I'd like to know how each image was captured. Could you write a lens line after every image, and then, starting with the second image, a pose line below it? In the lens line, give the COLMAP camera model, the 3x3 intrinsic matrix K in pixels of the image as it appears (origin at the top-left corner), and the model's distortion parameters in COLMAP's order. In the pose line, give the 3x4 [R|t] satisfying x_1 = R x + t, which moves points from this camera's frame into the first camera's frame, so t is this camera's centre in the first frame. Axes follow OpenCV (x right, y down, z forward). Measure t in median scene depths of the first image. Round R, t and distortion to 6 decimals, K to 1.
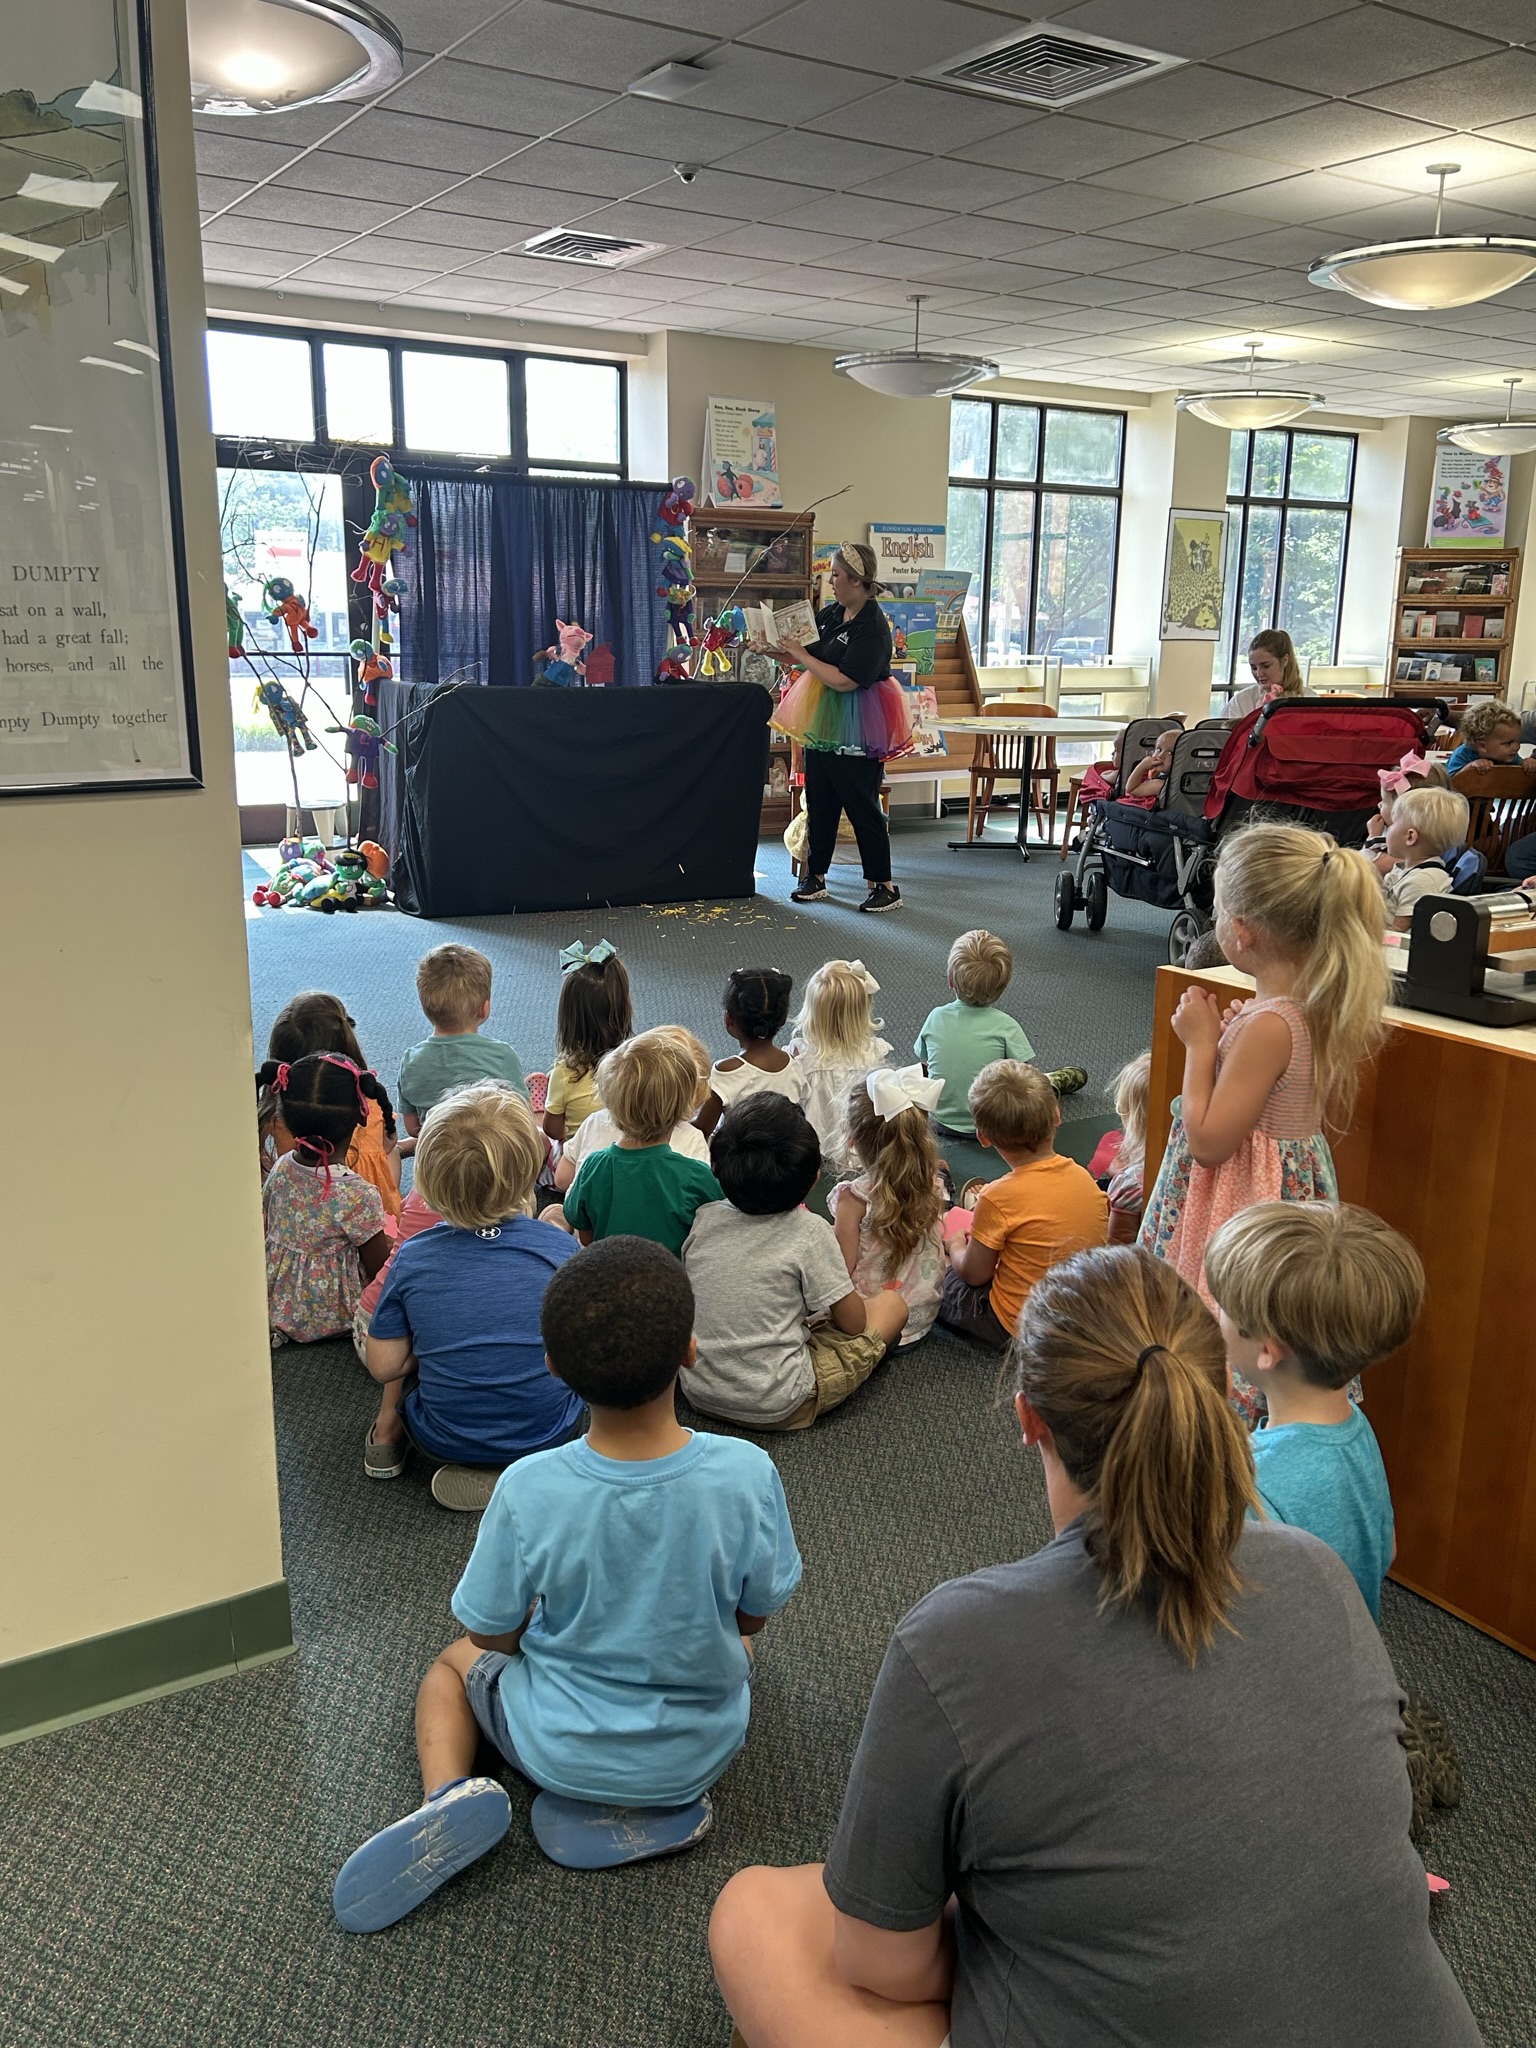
lens RADIAL K [[1669.4, 0, 767.9], [0, 1669.4, 1023.6], [0, 0, 1]] dist [0.017844, 0.005444]
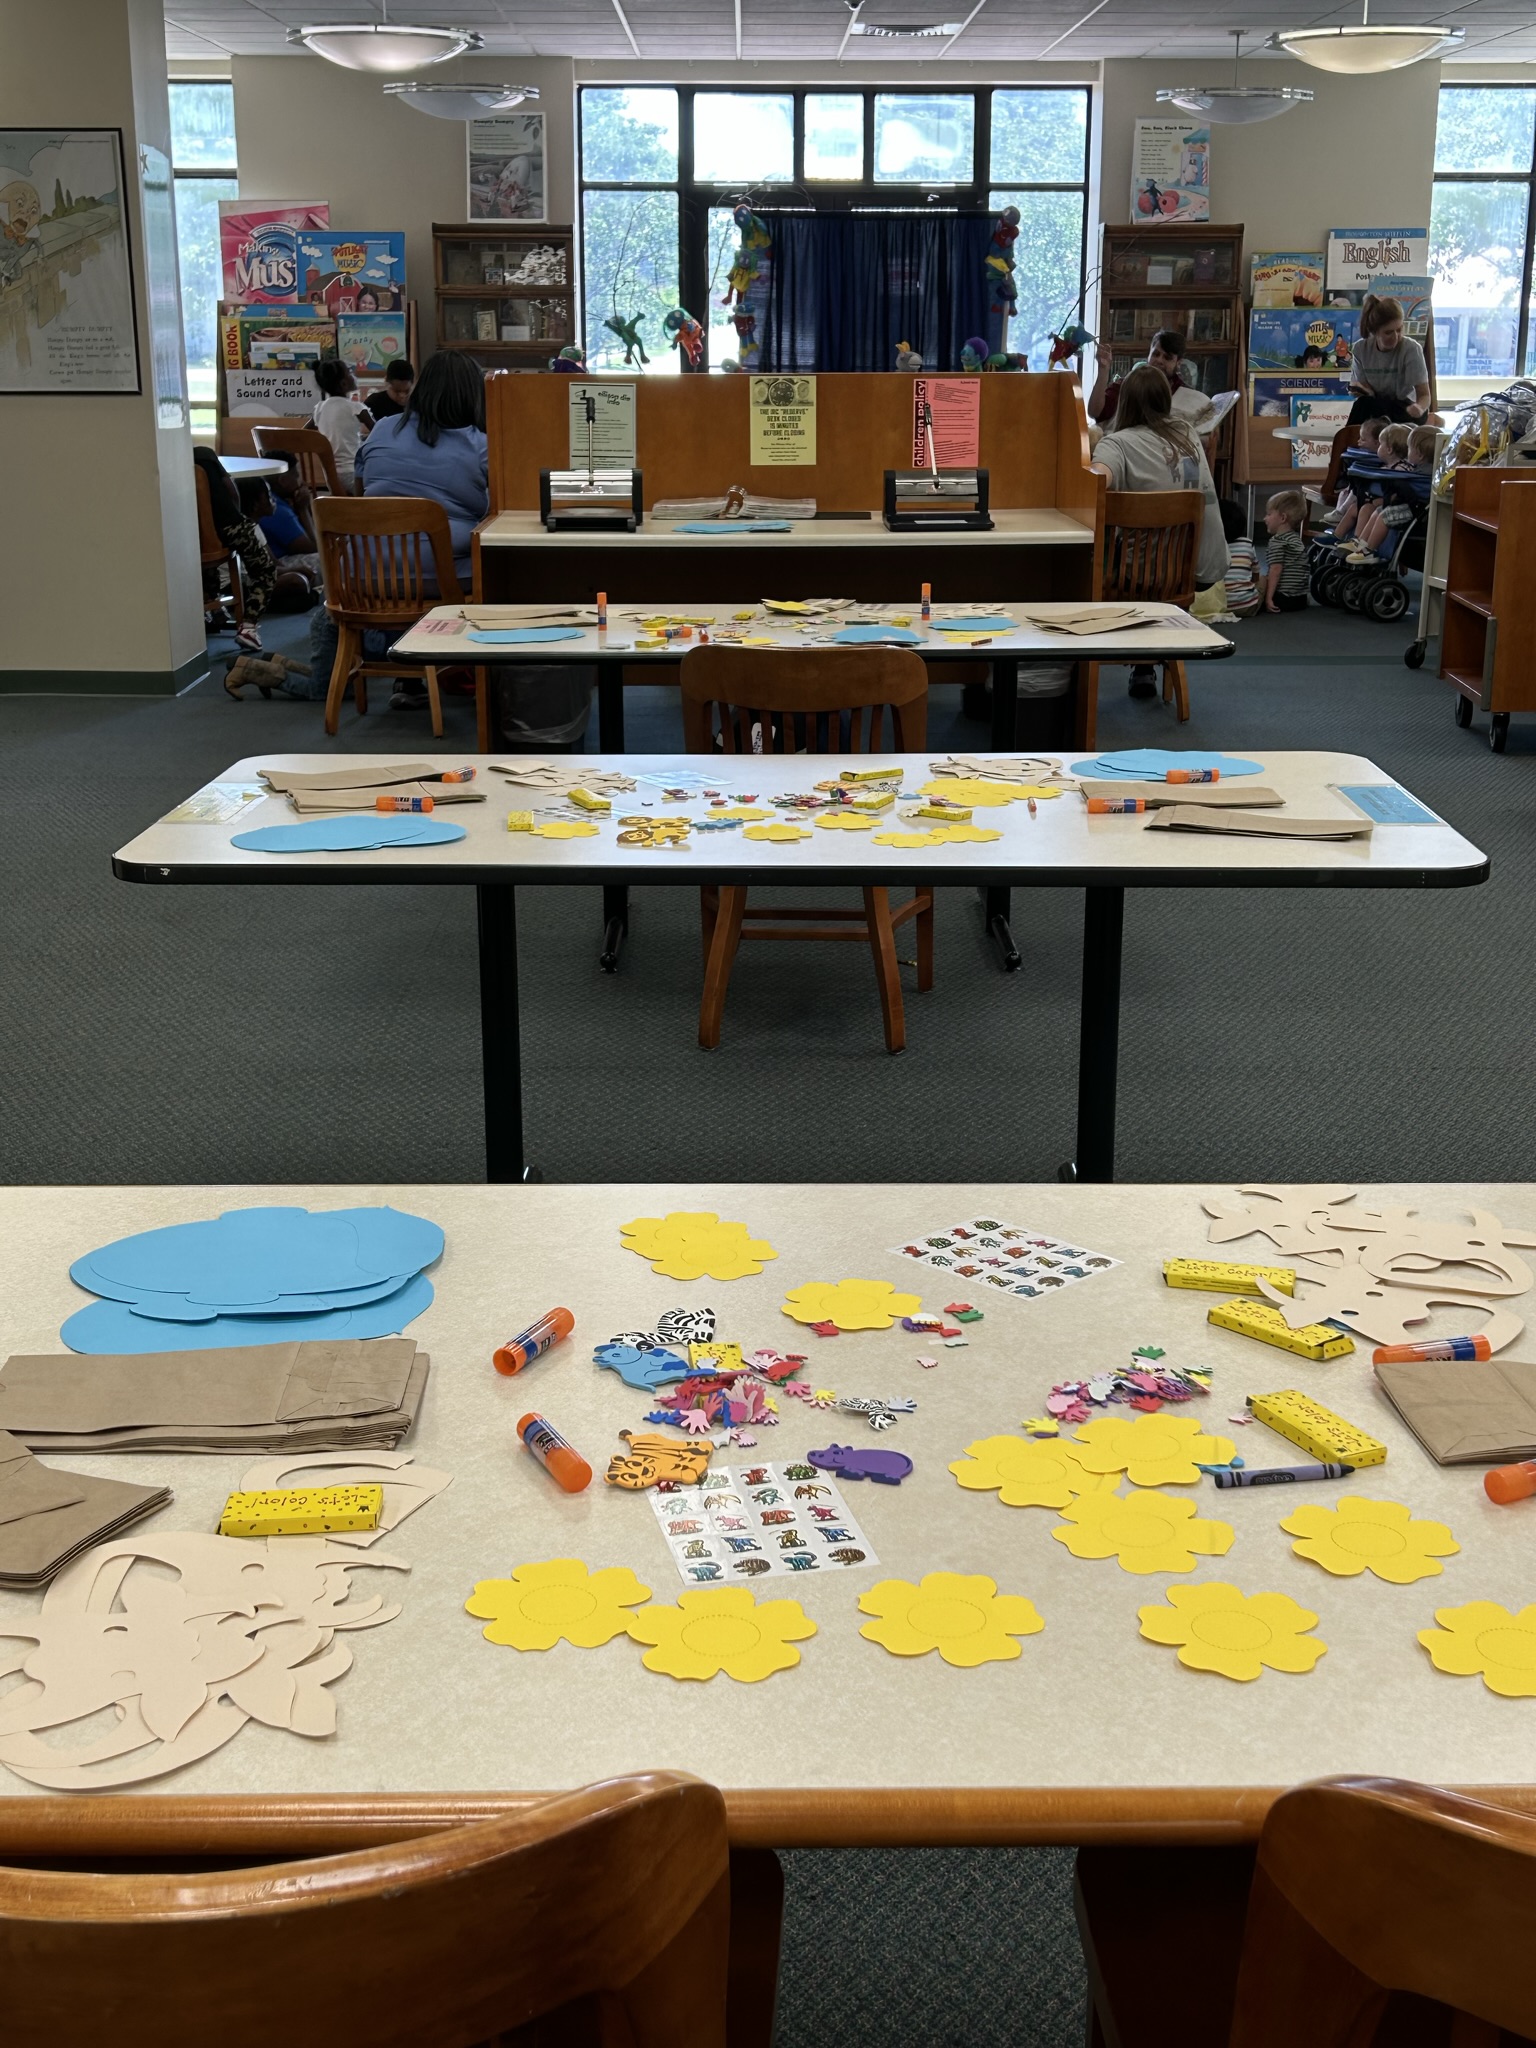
lens RADIAL K [[2556.1, 0, 767.5], [0, 2556.1, 1025.2], [0, 0, 1]] dist [0.016439, 0.000000]
pose [[0.856405, 0.125131, -0.500912, 0.640754], [-0.110277, 0.992130, 0.059300, 0.123562], [0.504390, 0.004454, 0.863465, -0.511479]]
